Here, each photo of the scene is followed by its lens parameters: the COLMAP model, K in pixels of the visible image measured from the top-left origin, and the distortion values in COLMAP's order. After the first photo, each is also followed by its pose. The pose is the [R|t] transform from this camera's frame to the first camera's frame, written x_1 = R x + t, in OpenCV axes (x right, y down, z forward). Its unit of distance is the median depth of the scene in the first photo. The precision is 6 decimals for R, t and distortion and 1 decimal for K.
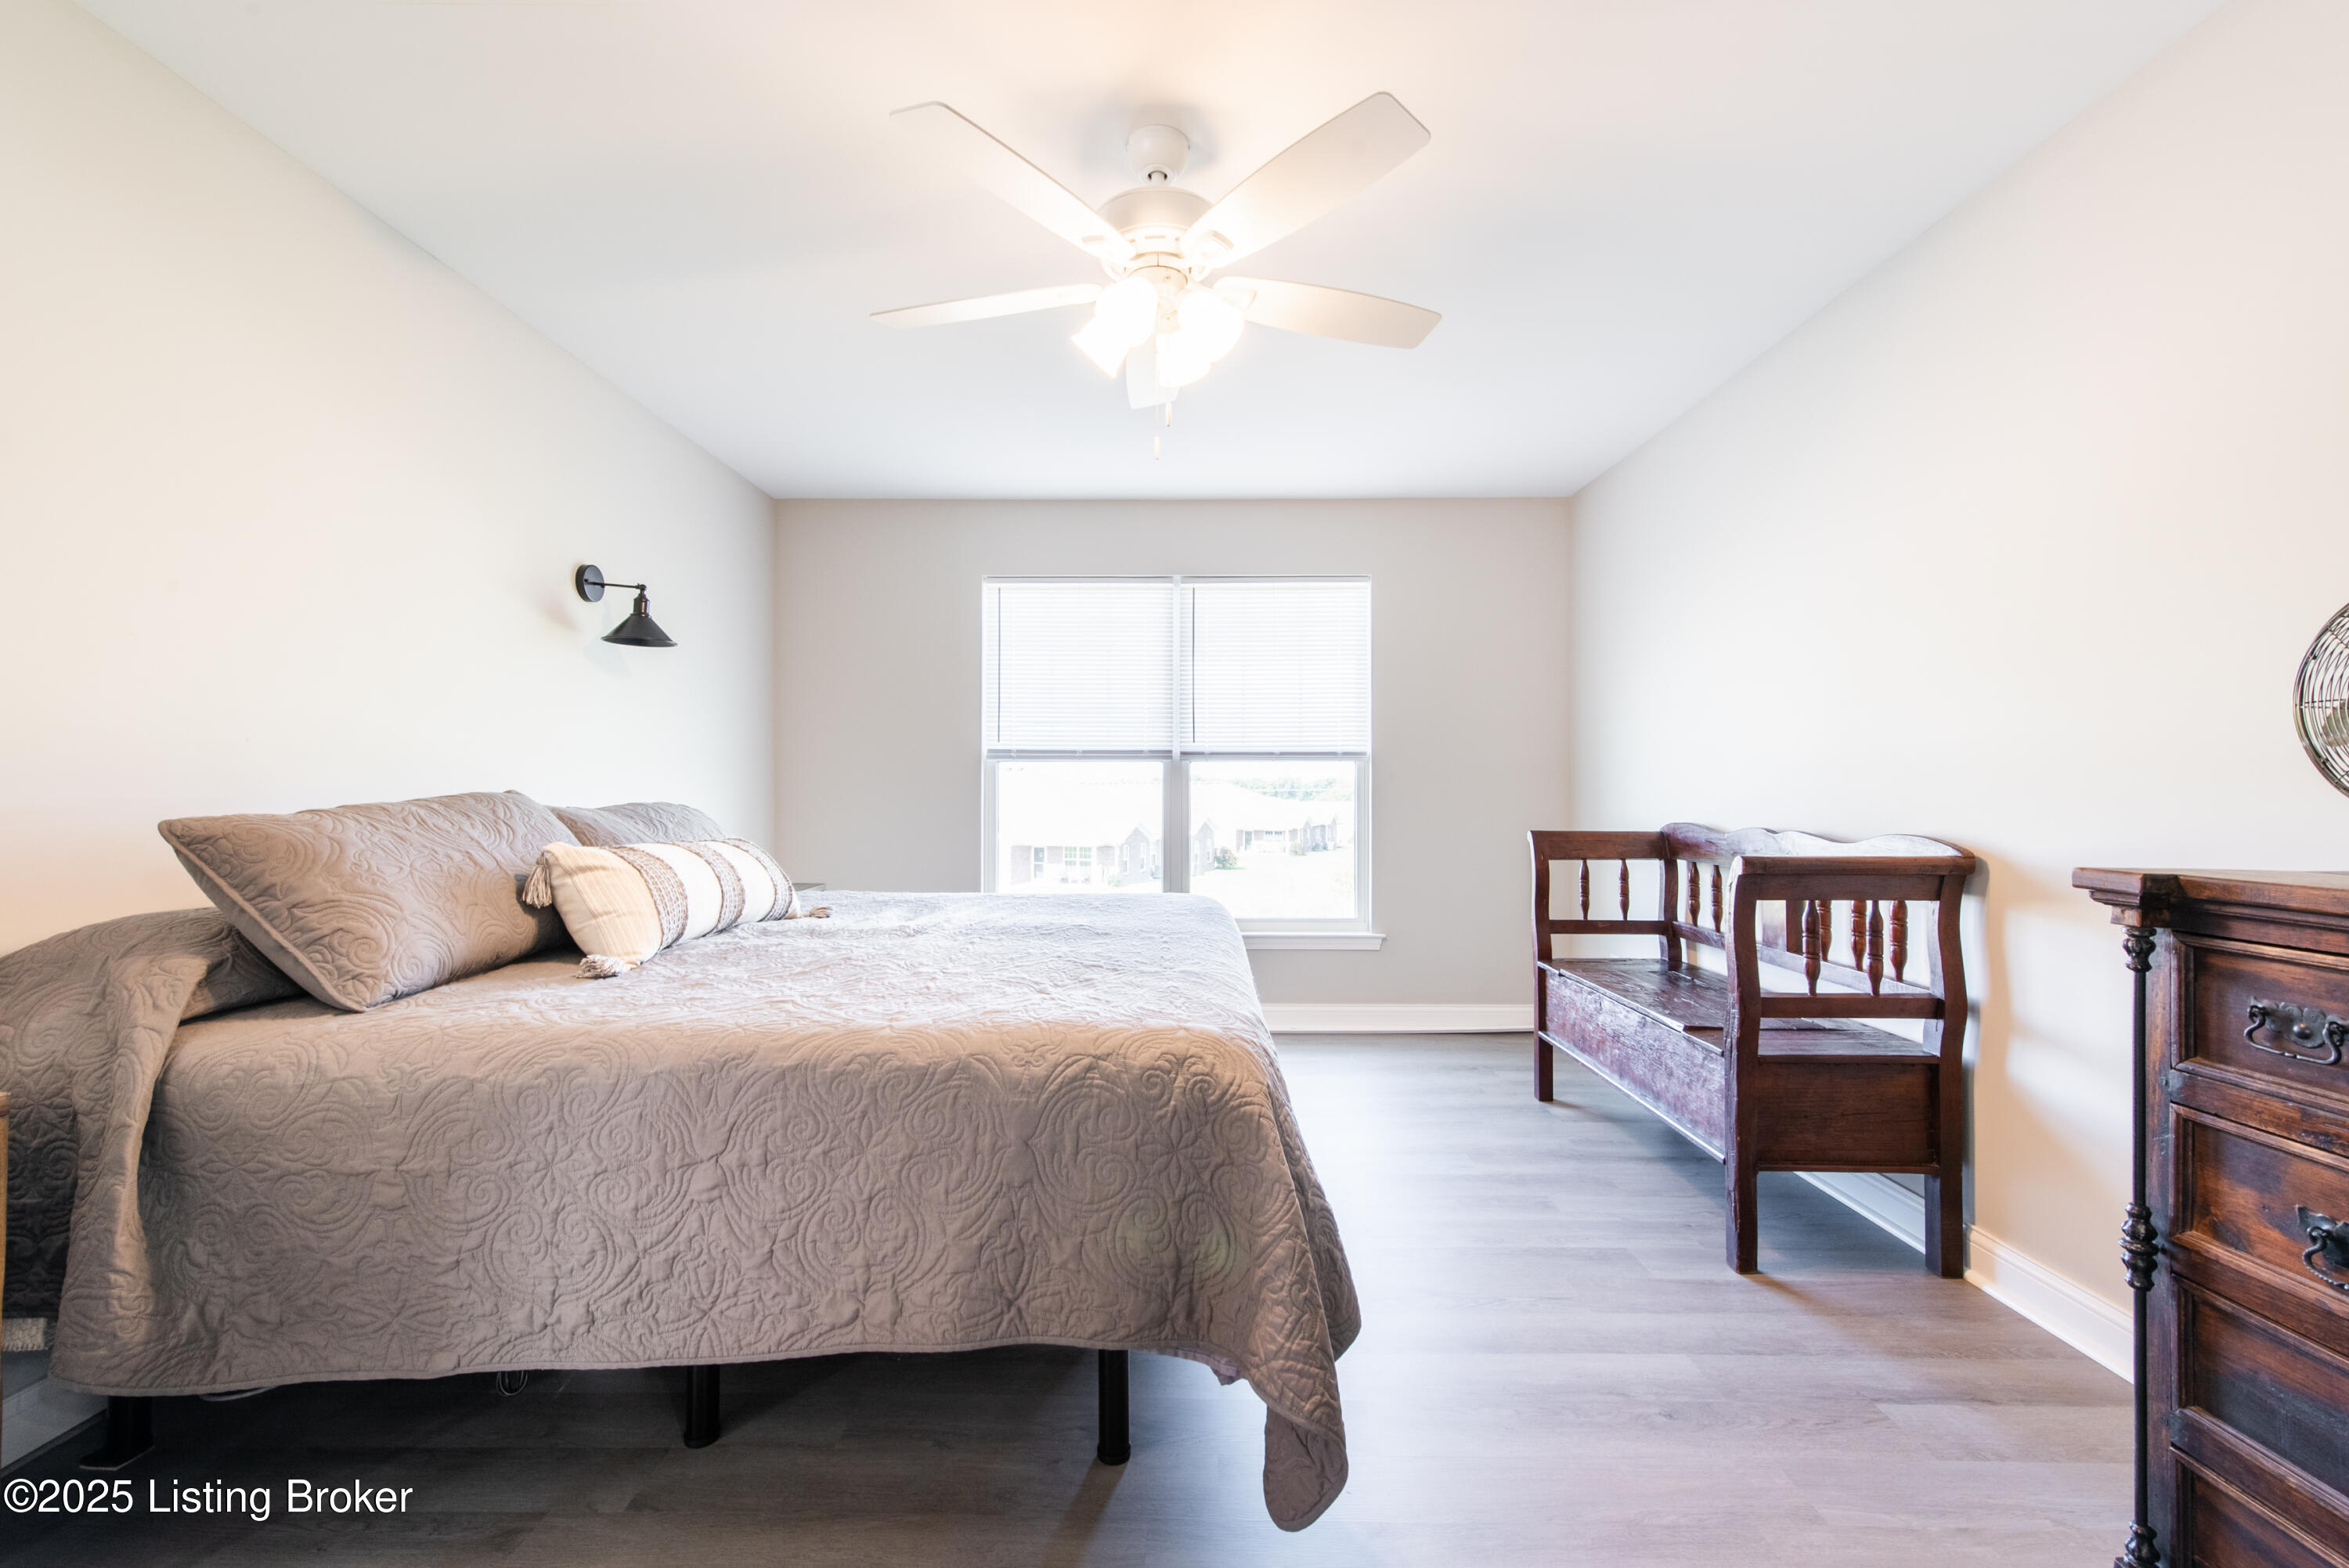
lens RADIAL K [[963.6, 0, 1151.6], [0, 963.6, 789.8], [0, 0, 1]] dist [0.011020, -0.001639]
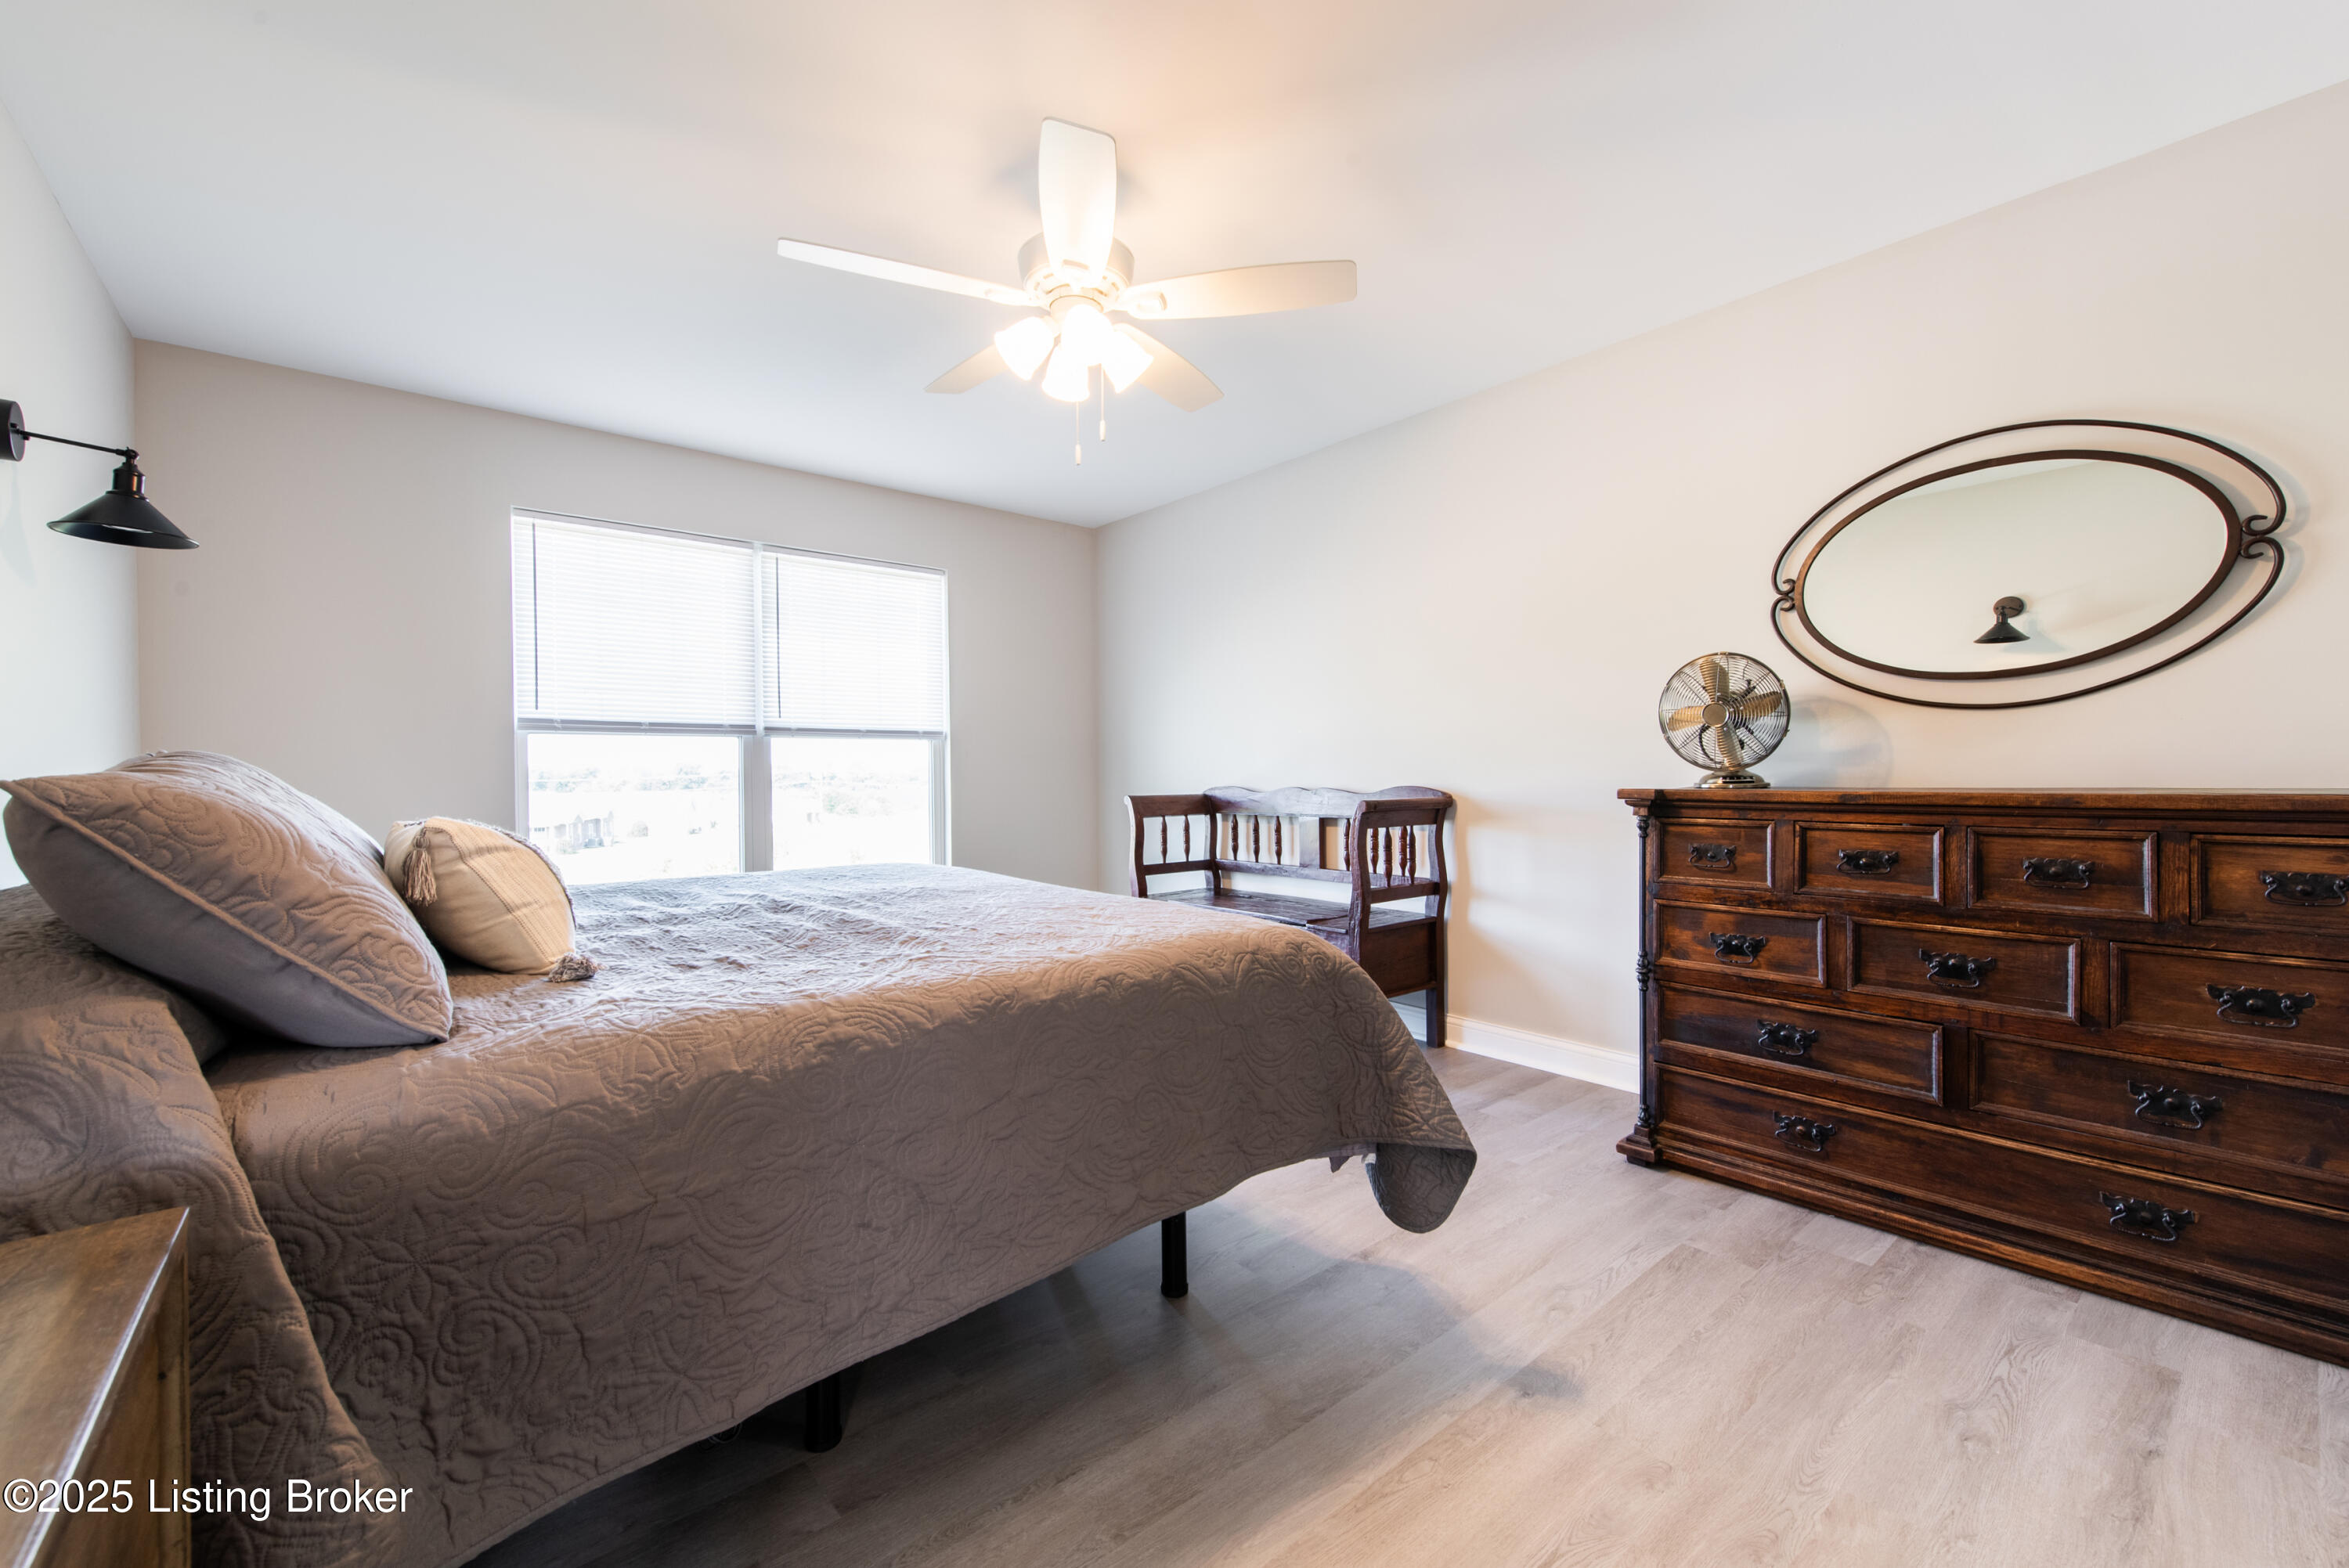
lens RADIAL K [[963.6, 0, 1095.2], [0, 963.6, 790.3], [0, 0, 1]] dist [0.011020, -0.001639]
pose [[0.767581, -0.015993, 0.640753, -0.685660], [0.009178, 0.999860, 0.013961, 0.027131], [-0.640887, -0.004835, 0.767620, 0.098749]]
